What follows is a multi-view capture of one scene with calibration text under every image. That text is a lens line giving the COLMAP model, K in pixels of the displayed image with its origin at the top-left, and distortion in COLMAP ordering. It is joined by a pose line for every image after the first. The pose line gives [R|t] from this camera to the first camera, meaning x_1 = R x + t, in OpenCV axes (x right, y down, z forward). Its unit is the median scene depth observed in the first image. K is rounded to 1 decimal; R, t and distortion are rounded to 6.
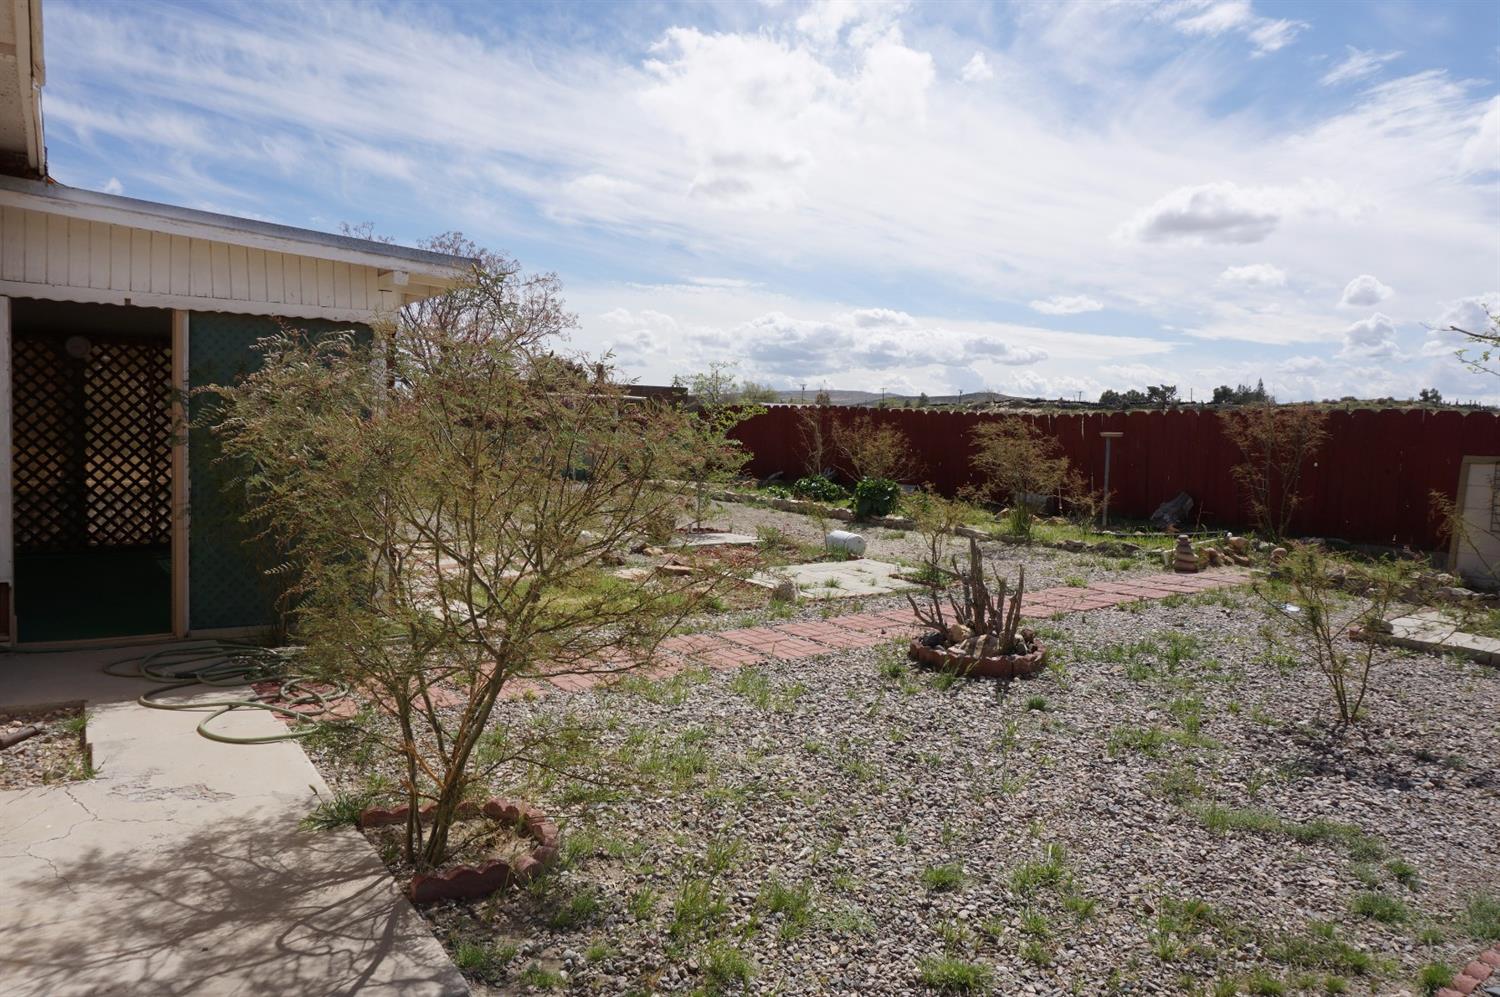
lens RADIAL K [[1001.3, 0, 736.1], [0, 1001.3, 508.0], [0, 0, 1]] dist [-0.031287, 0.018774]
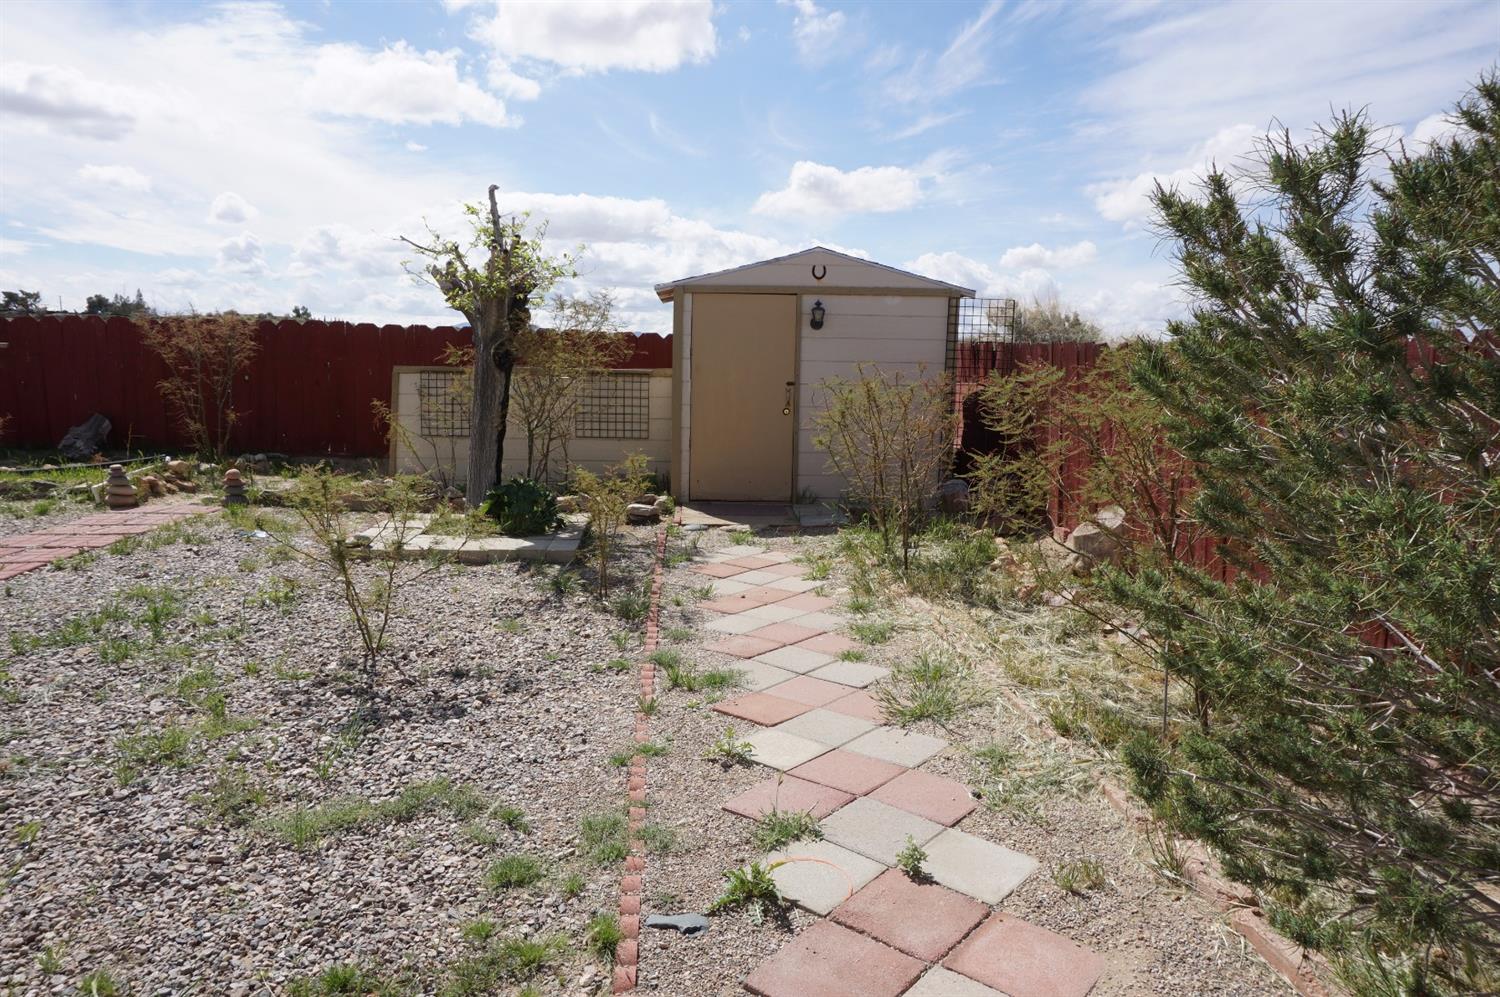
lens RADIAL K [[1001.3, 0, 744.9], [0, 1001.3, 507.6], [0, 0, 1]] dist [-0.031287, 0.018774]
pose [[0.518534, -0.126907, 0.845587, 0.018459], [0.054884, 0.991825, 0.115198, -0.006072], [-0.853294, -0.013325, 0.521260, 0.161691]]
